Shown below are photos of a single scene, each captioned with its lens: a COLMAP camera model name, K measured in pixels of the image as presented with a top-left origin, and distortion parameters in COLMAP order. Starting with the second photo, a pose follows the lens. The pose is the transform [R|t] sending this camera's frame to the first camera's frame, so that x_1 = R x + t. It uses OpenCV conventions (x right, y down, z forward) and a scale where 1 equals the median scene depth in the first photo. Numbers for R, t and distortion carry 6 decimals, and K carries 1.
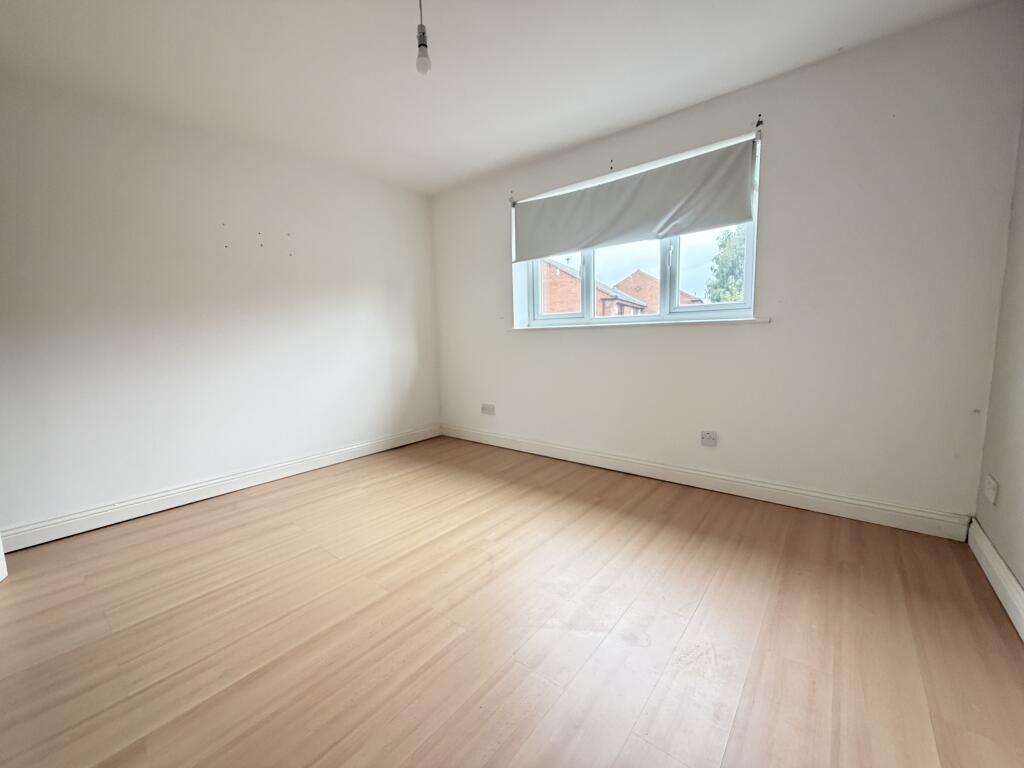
lens RADIAL K [[410.2, 0, 507.5], [0, 410.2, 384.9], [0, 0, 1]] dist [0.011869, -0.000213]
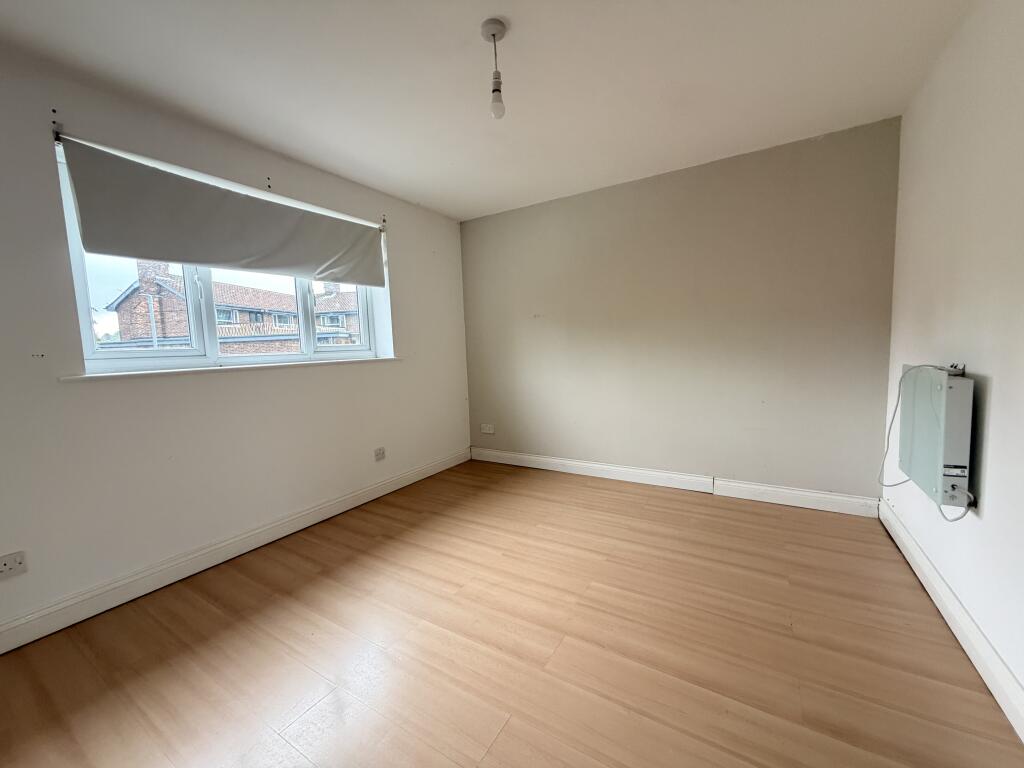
lens RADIAL K [[410.2, 0, 507.5], [0, 410.2, 384.9], [0, 0, 1]] dist [0.011869, -0.000213]
pose [[-0.116877, -0.065865, 0.990960, -0.775329], [0.162069, 0.983158, 0.084461, -0.117174], [-0.979833, 0.170475, -0.104234, 0.738376]]
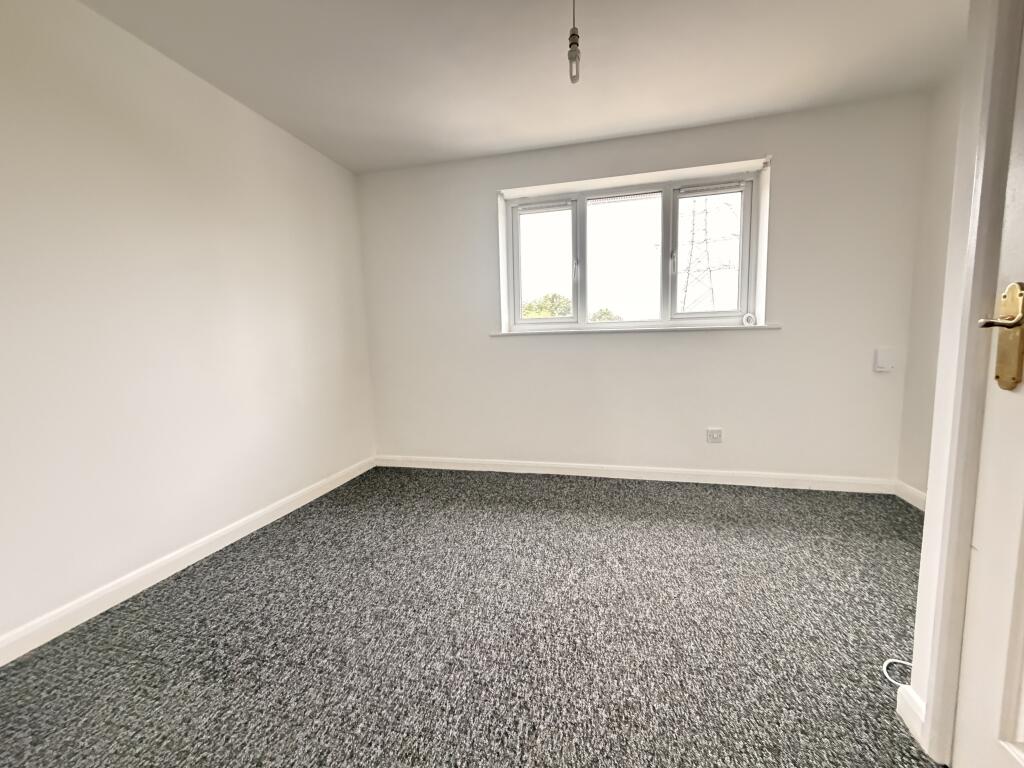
lens RADIAL K [[411.5, 0, 511.9], [0, 411.5, 379.4], [0, 0, 1]] dist [-0.000603, -0.000077]
pose [[0.906480, -0.030118, 0.421172, -0.465638], [0.045979, 0.998562, -0.027554, -0.017554], [-0.419737, 0.044342, 0.906562, 0.267823]]
